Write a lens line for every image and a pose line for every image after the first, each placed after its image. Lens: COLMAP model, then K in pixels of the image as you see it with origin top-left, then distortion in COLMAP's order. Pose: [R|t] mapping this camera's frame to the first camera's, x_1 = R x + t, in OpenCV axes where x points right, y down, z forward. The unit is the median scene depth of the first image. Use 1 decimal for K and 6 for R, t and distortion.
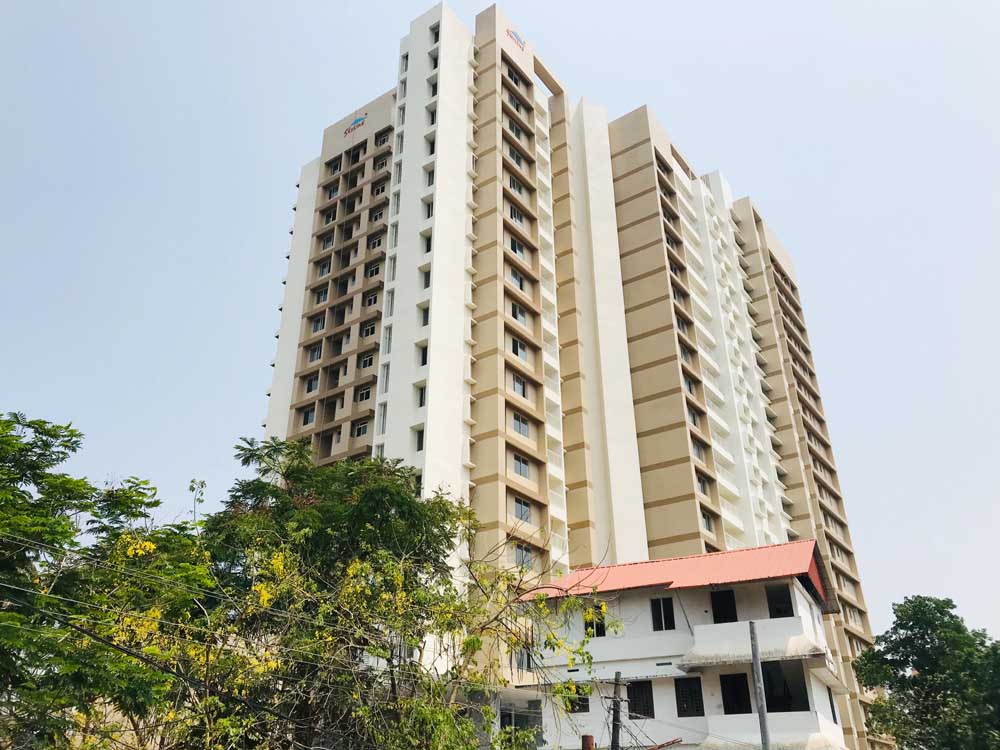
lens RADIAL K [[778.0, 0, 500.0], [0, 778.0, 375.0], [0, 0, 1]] dist [0.118715, -0.270924]
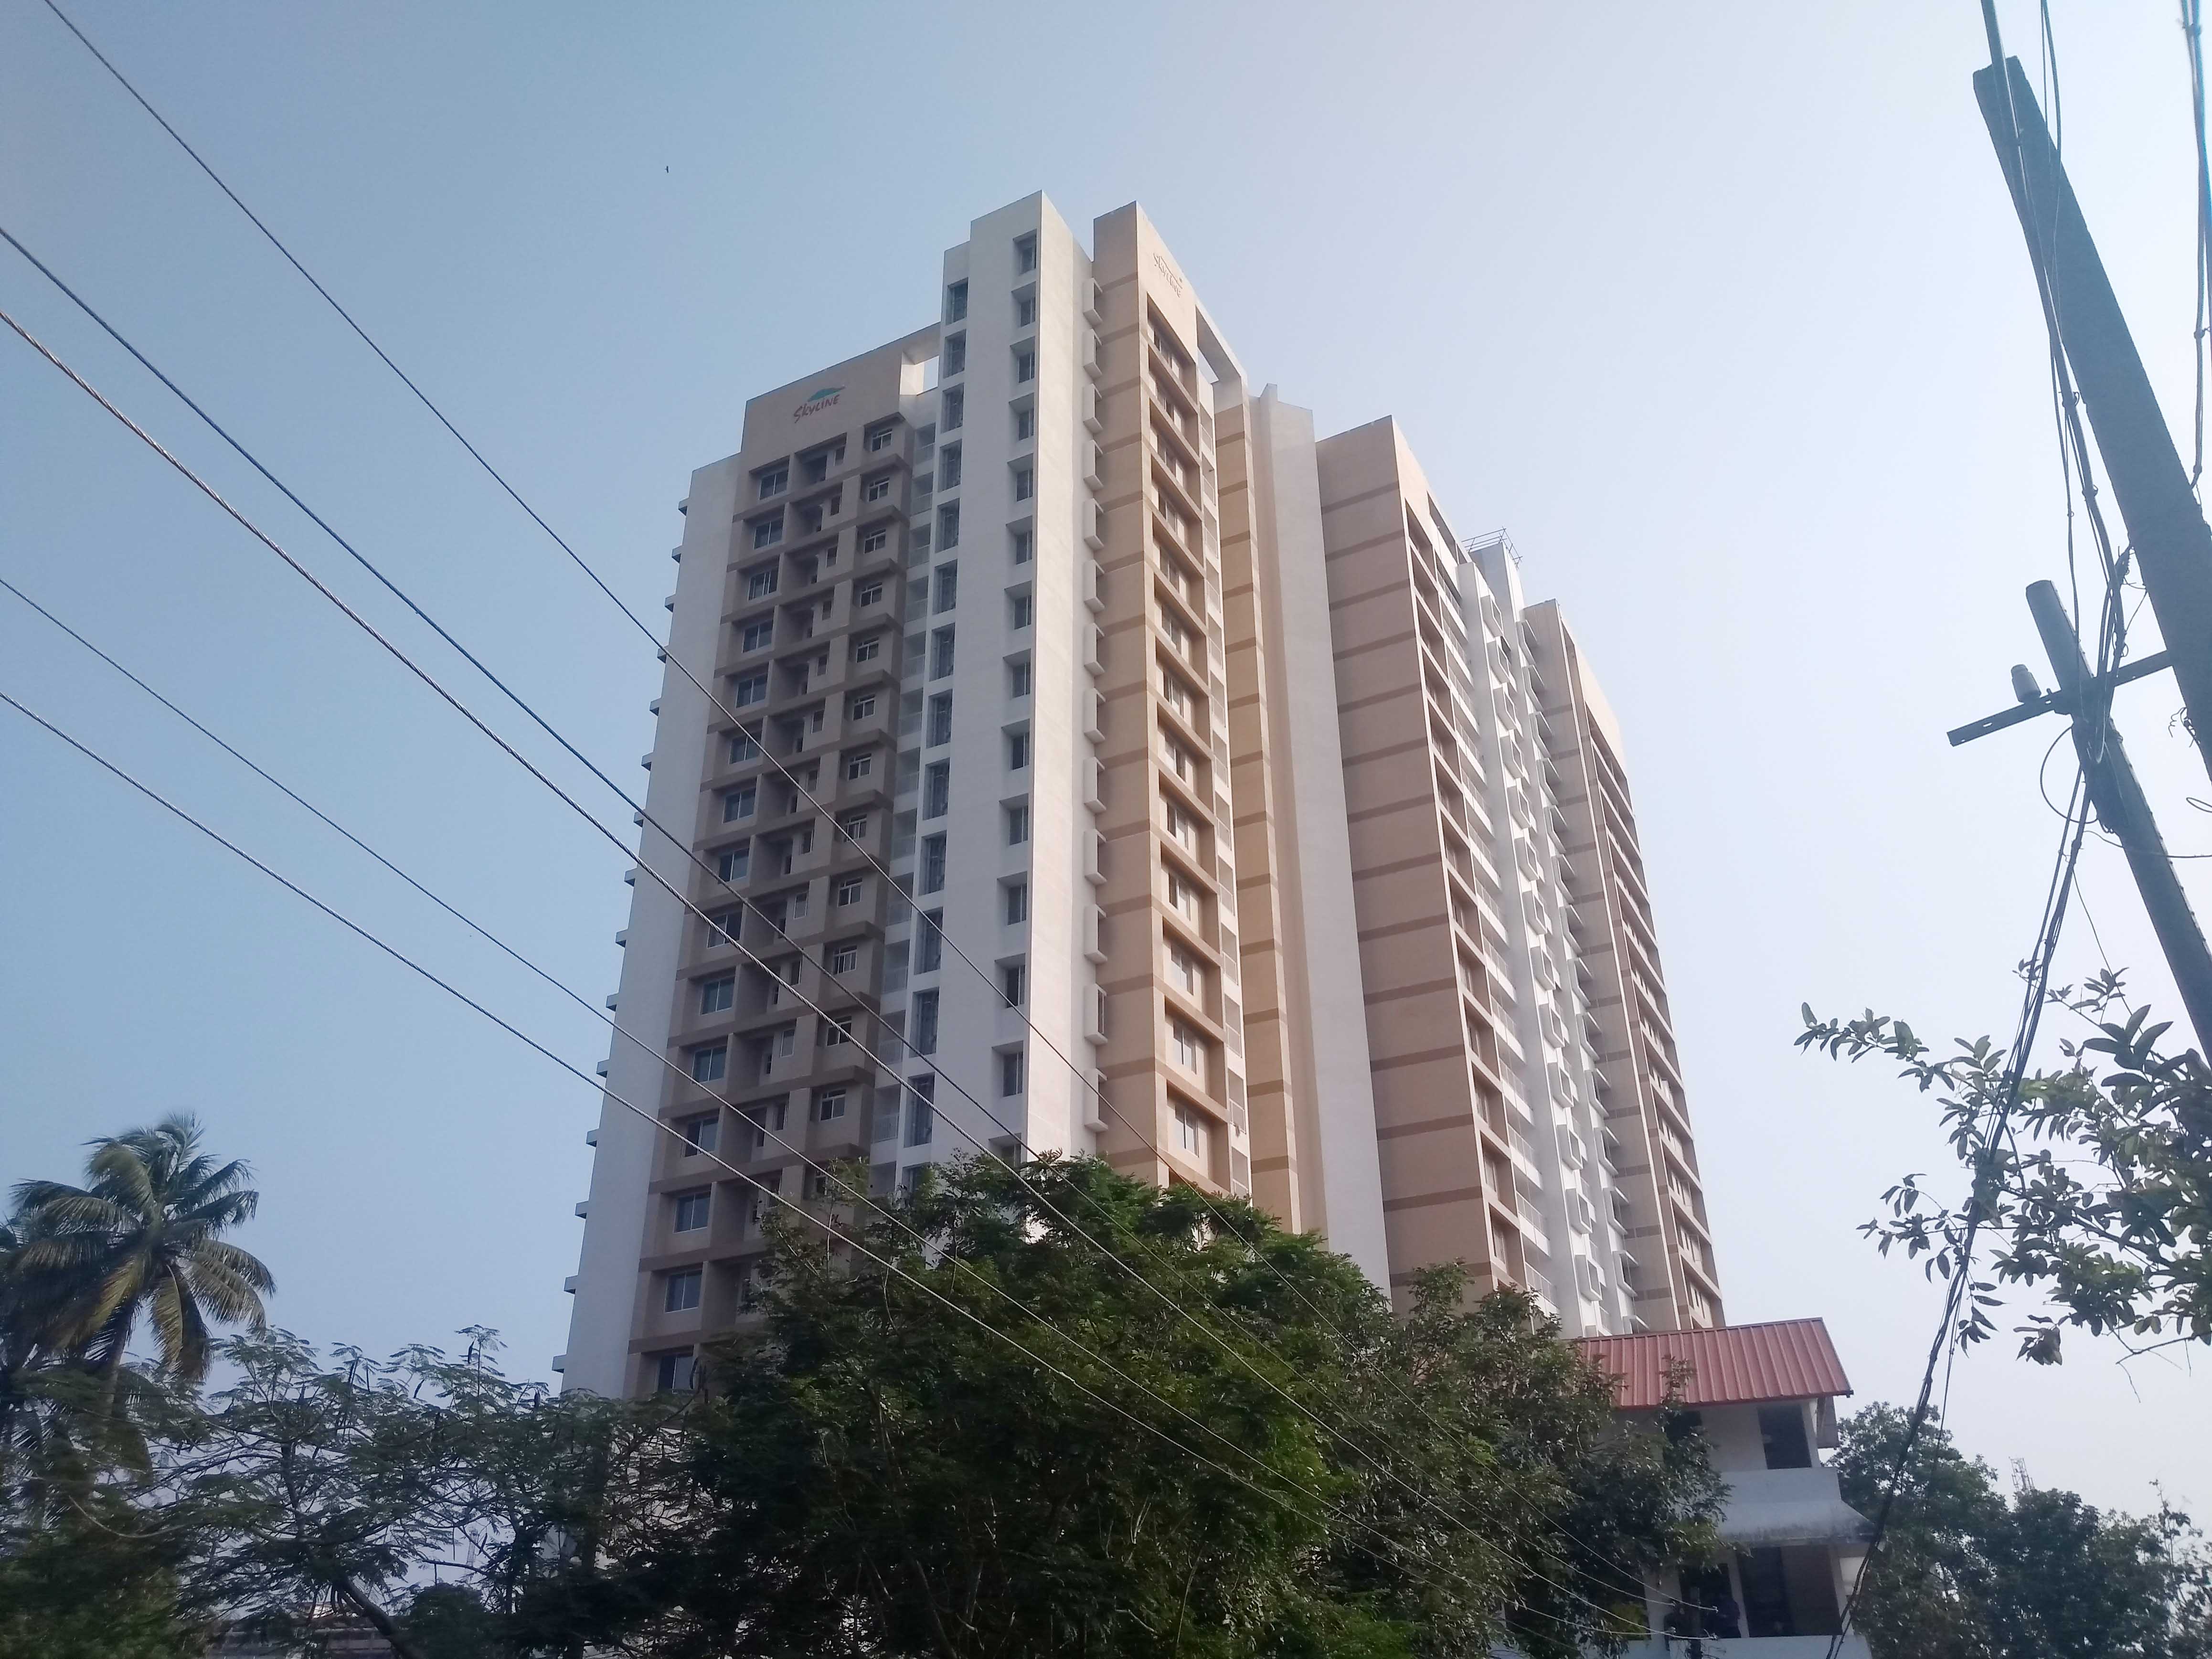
lens RADIAL K [[1686.2, 0, 1106.0], [0, 1686.2, 829.5], [0, 0, 1]] dist [0.001644, 0.000035]
pose [[0.988849, 0.061242, 0.135749, -0.149000], [-0.058794, 0.998028, -0.021970, -0.041716], [-0.136827, 0.013744, 0.990500, -0.074723]]
